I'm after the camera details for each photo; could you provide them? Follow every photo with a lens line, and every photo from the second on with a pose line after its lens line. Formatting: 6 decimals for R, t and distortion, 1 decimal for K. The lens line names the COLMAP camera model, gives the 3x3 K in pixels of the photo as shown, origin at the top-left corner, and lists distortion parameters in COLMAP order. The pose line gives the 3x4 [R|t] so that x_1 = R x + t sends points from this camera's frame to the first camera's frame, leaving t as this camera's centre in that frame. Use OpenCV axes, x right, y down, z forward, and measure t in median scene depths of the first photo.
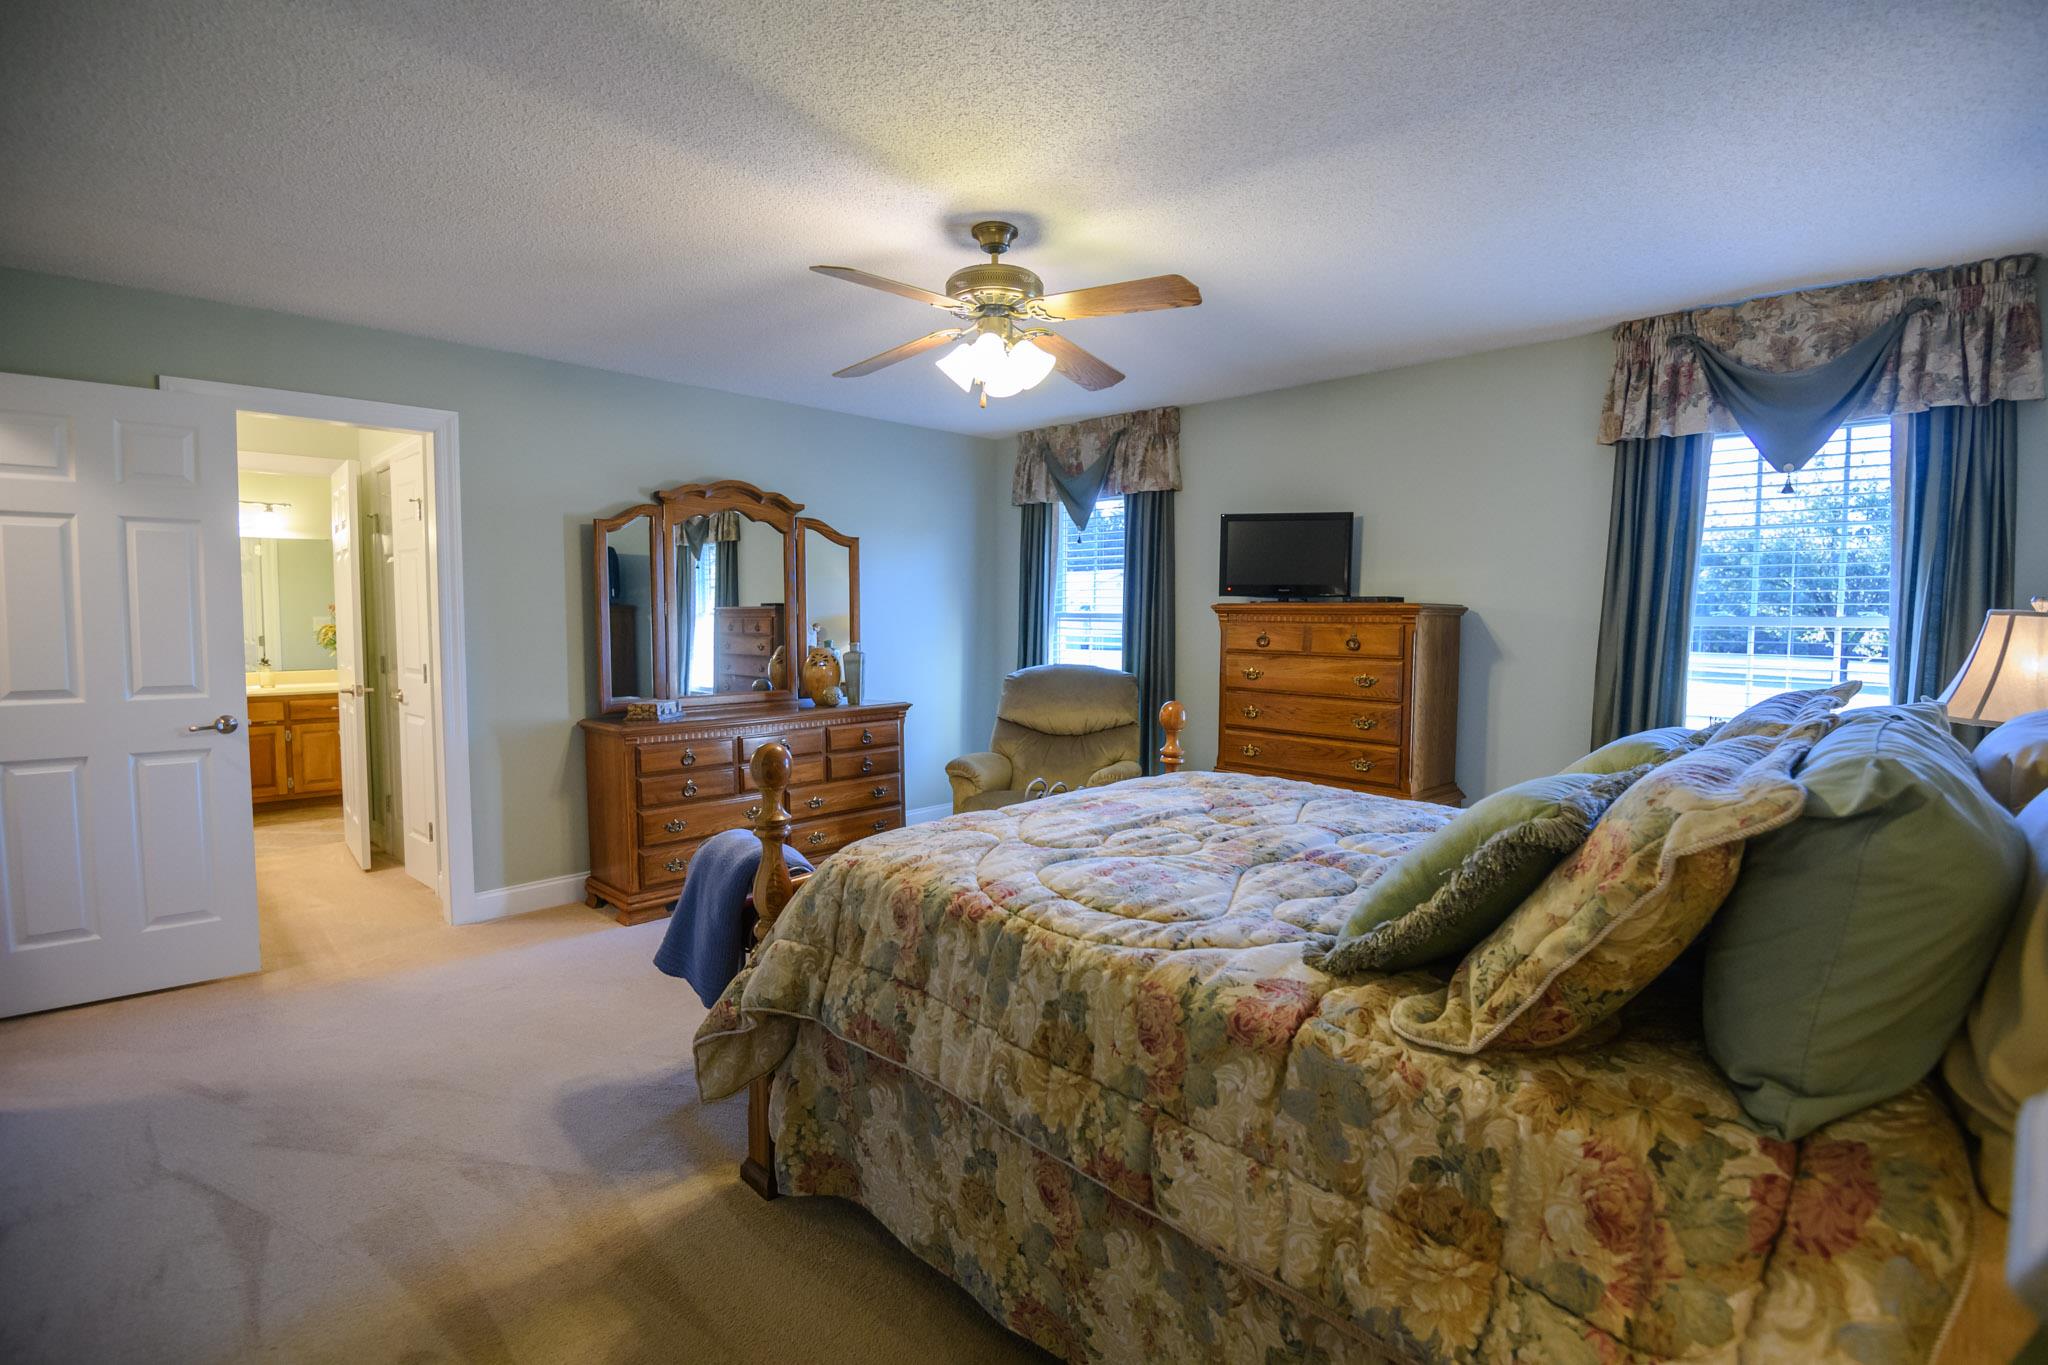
lens RADIAL K [[930.4, 0, 1012.6], [0, 930.4, 686.8], [0, 0, 1]] dist [-0.027540, -0.006125]
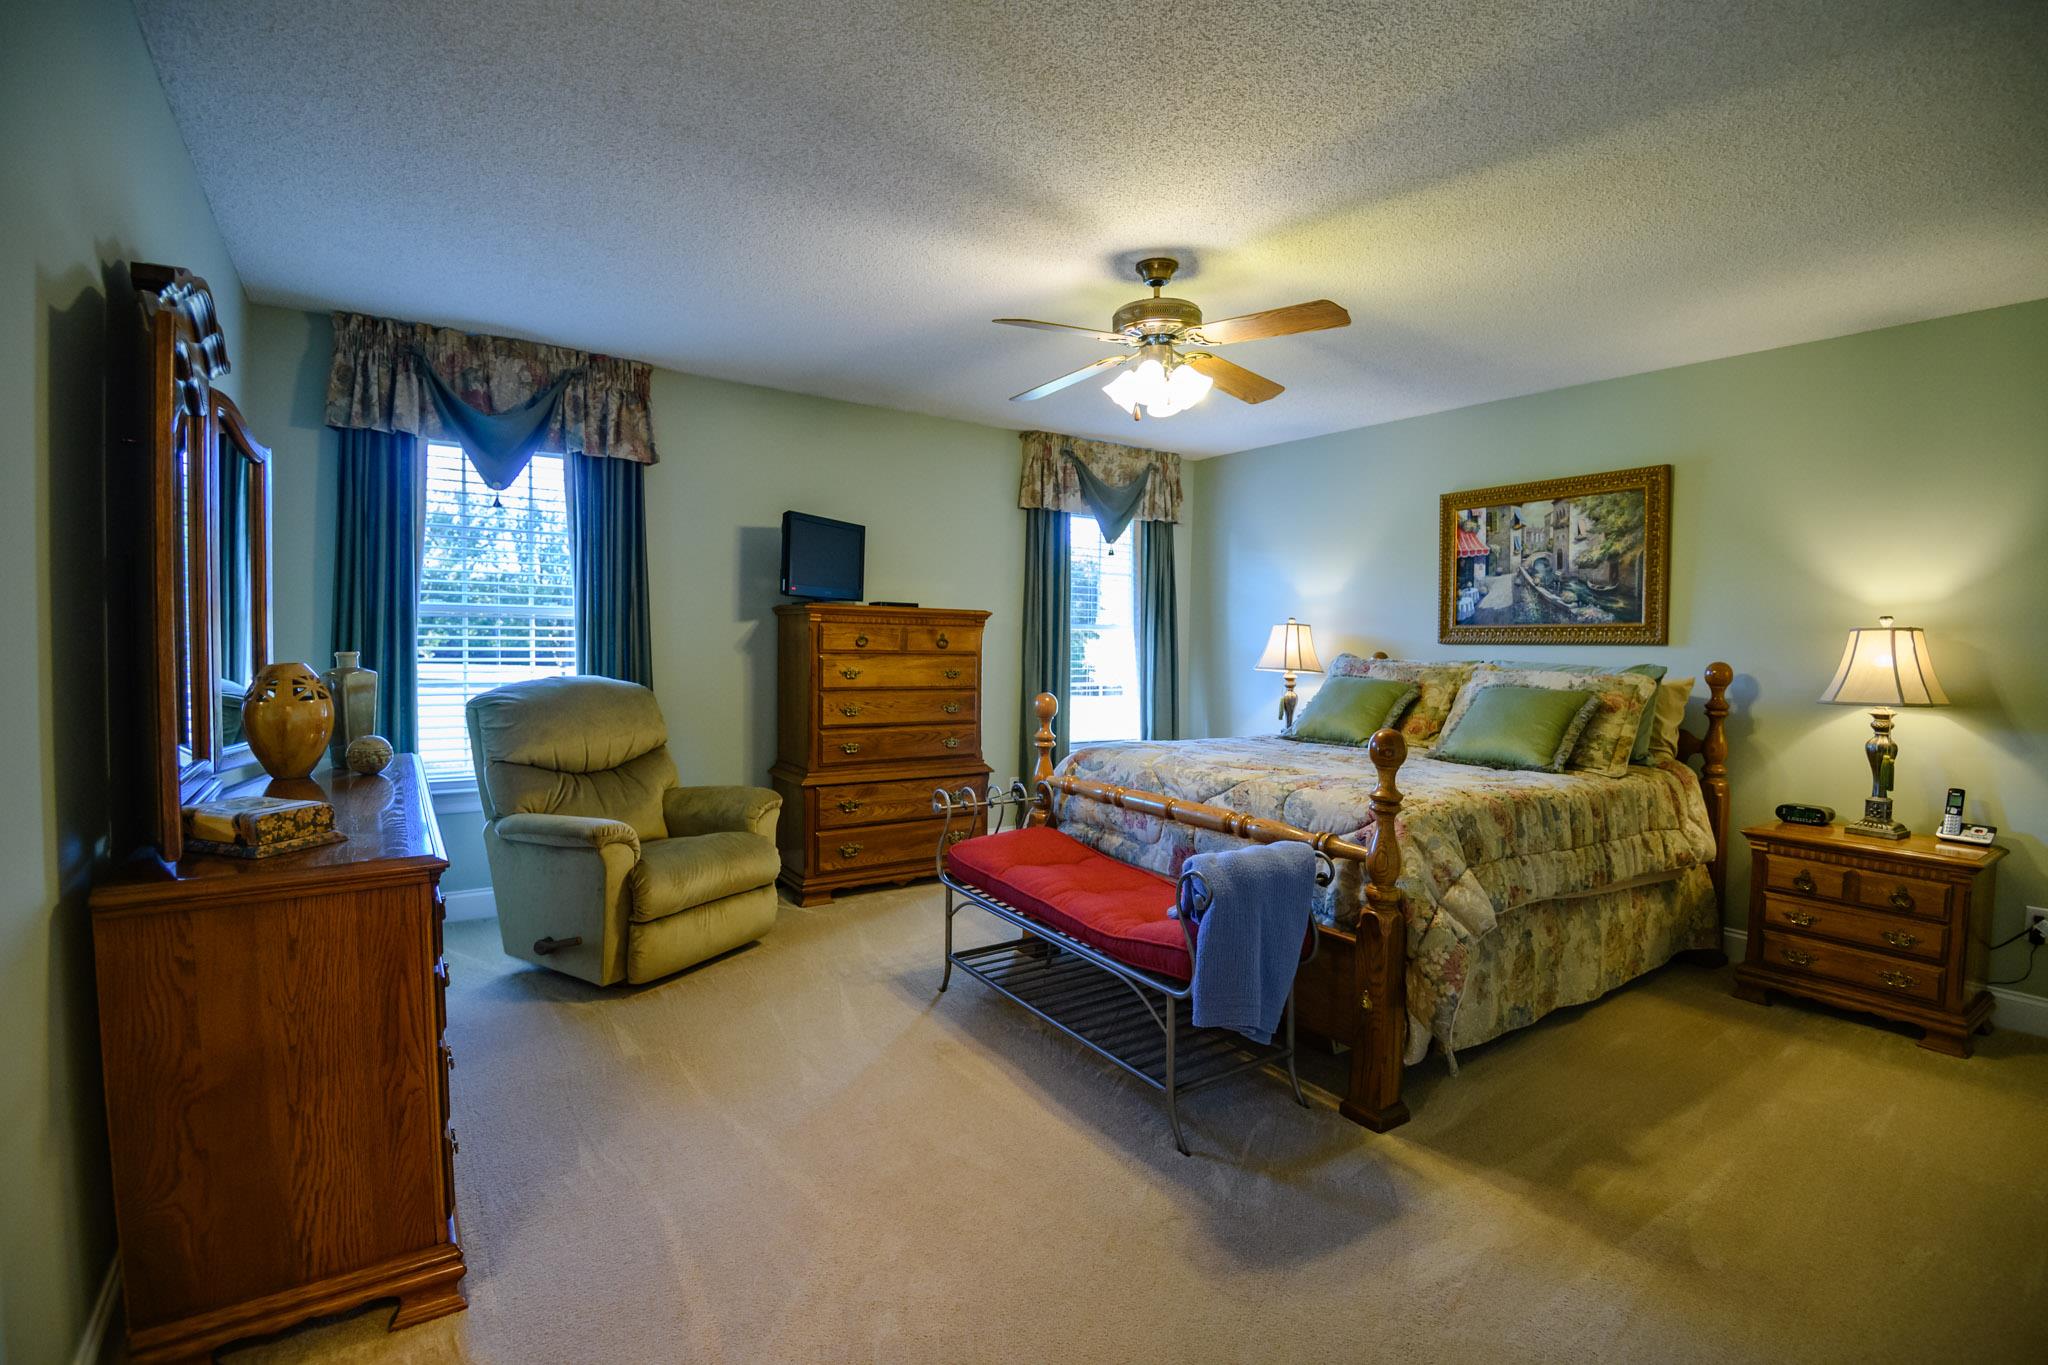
lens RADIAL K [[930.4, 0, 1028.9], [0, 930.4, 675.0], [0, 0, 1]] dist [-0.027540, -0.006125]
pose [[0.172806, -0.045636, 0.983898, -0.783473], [0.051223, 0.997991, 0.037294, -0.043480], [-0.983623, 0.043953, 0.174796, 0.676117]]
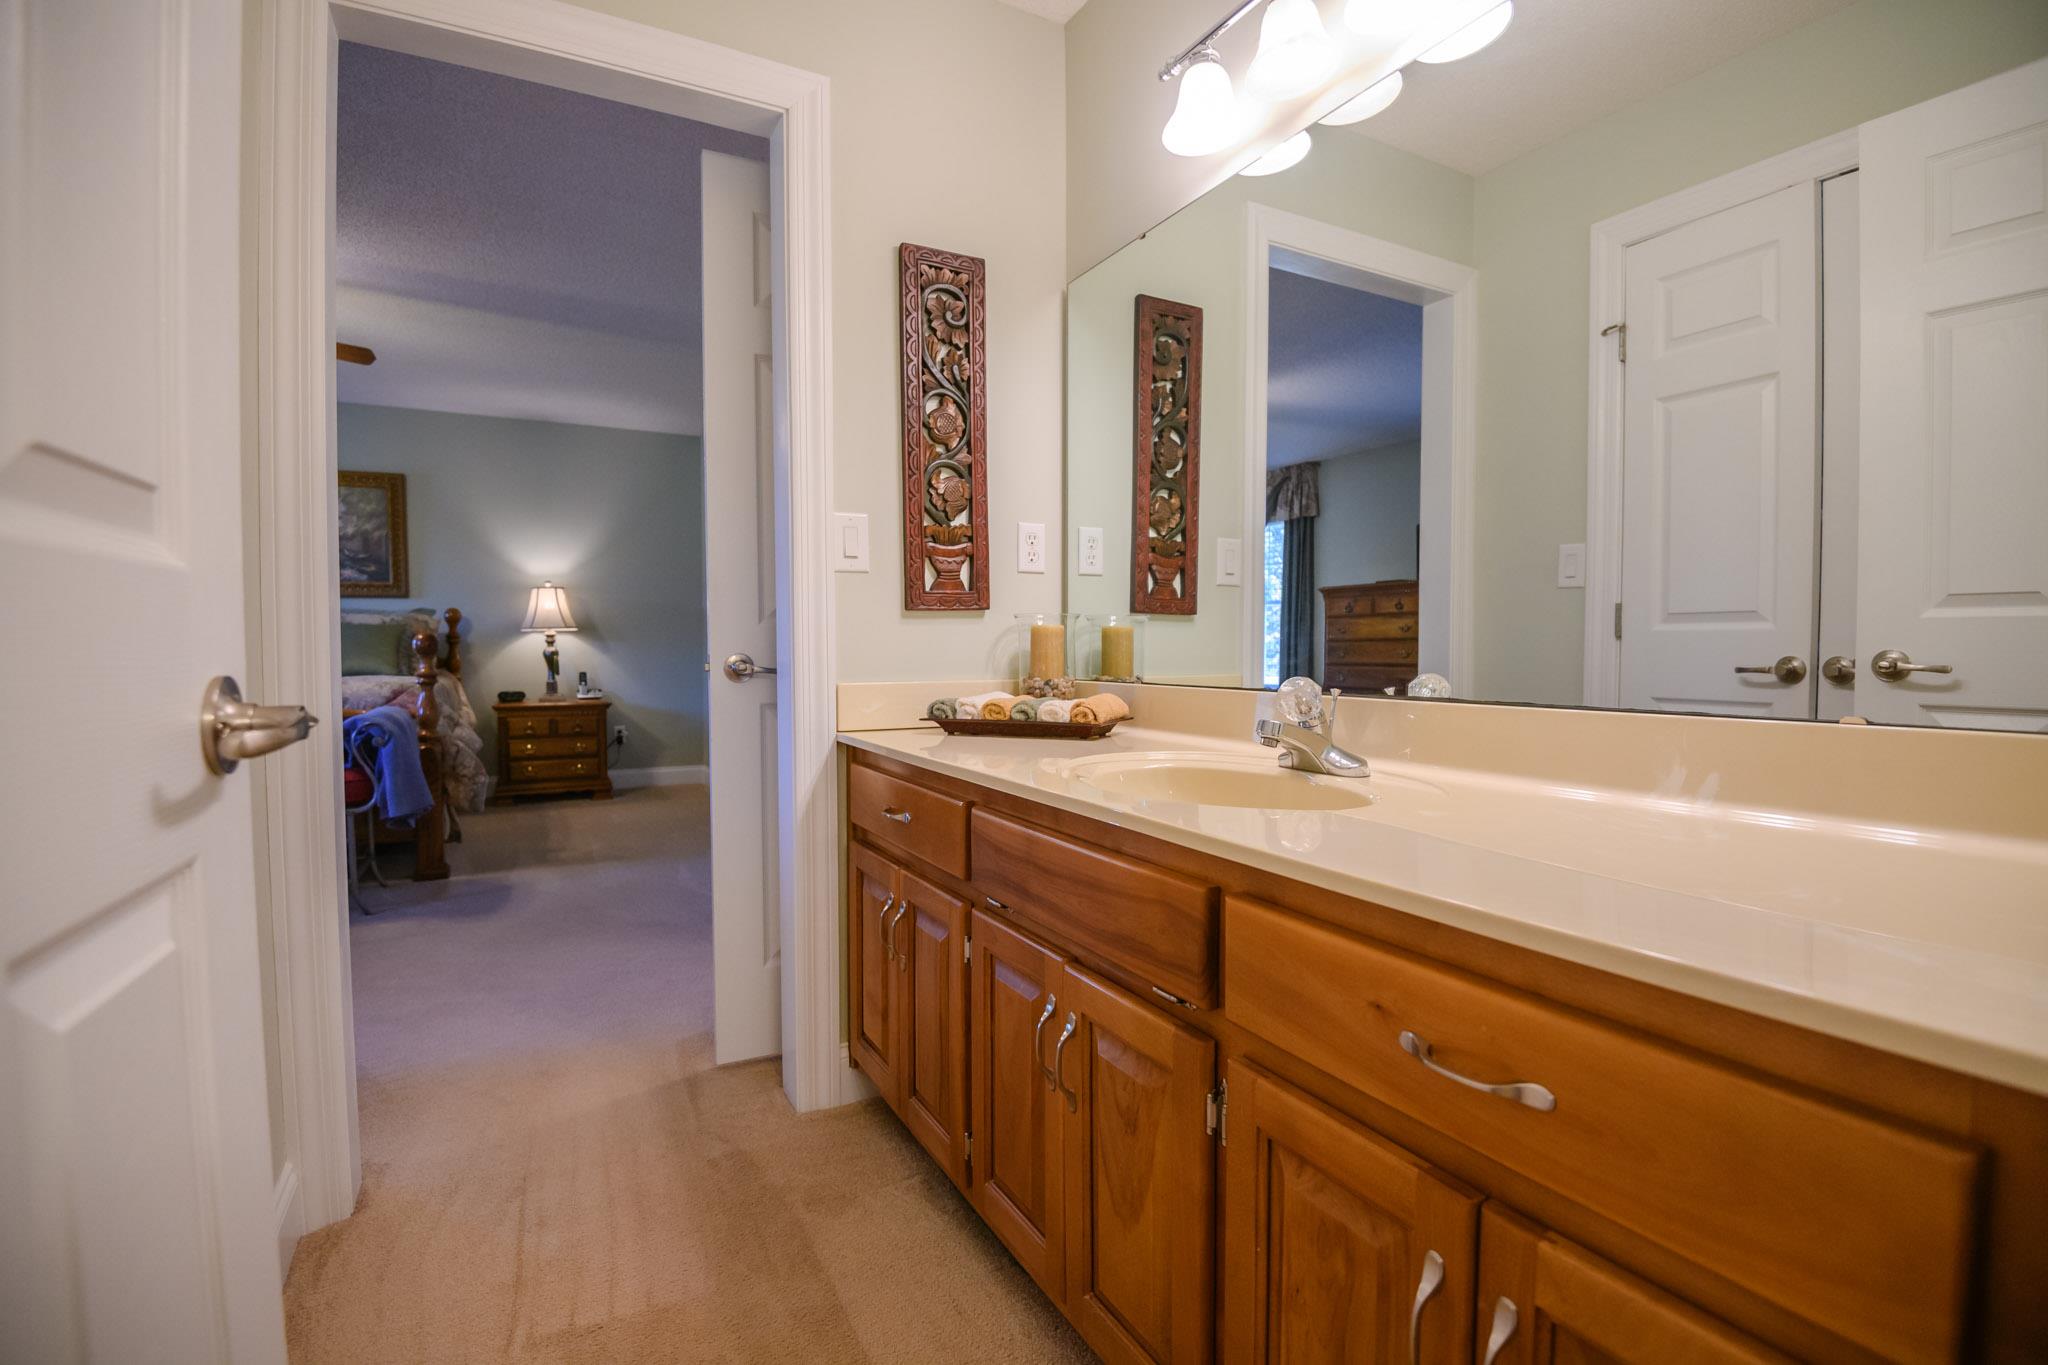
lens RADIAL K [[930.4, 0, 1023.4], [0, 930.4, 678.4], [0, 0, 1]] dist [-0.027540, -0.006125]
pose [[-0.957877, -0.018216, 0.286600, -1.007080], [0.013529, 0.994016, 0.108395, -0.023281], [-0.286860, 0.107706, -0.951899, 1.224623]]
